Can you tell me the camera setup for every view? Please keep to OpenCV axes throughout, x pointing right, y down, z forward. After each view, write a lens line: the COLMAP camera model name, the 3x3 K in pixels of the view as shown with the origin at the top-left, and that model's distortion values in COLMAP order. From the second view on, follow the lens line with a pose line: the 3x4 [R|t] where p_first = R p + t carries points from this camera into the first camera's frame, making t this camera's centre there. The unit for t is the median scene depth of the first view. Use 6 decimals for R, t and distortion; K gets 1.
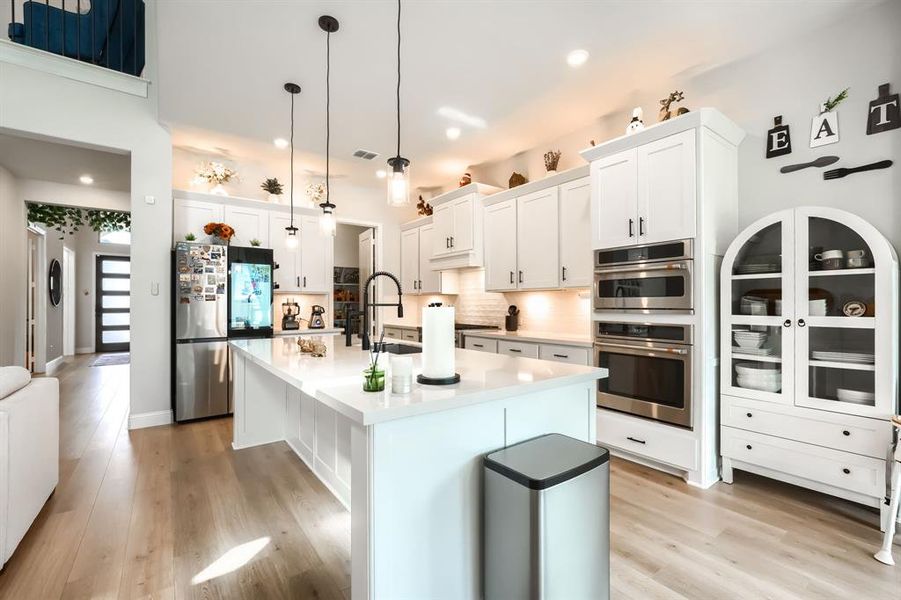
lens RADIAL K [[384.0, 0, 453.8], [0, 384.0, 301.8], [0, 0, 1]] dist [0.000206, 0.000493]
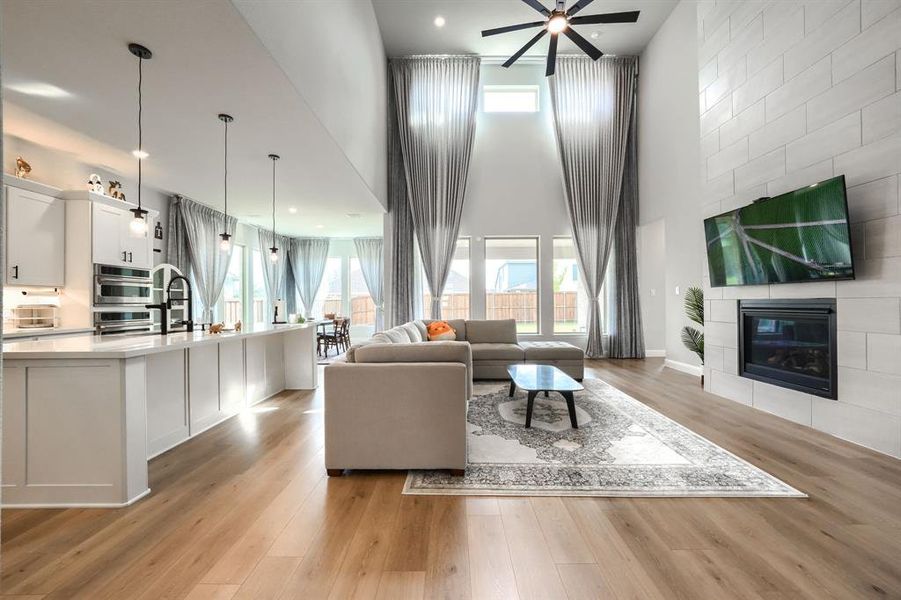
lens RADIAL K [[334.7, 0, 454.2], [0, 334.7, 301.1], [0, 0, 1]] dist [-0.025146, 0.006268]
pose [[-0.797085, 0.007769, 0.603817, -1.605459], [0.003746, 0.999962, -0.007921, 0.024998], [-0.603856, -0.004052, -0.797083, 1.290240]]
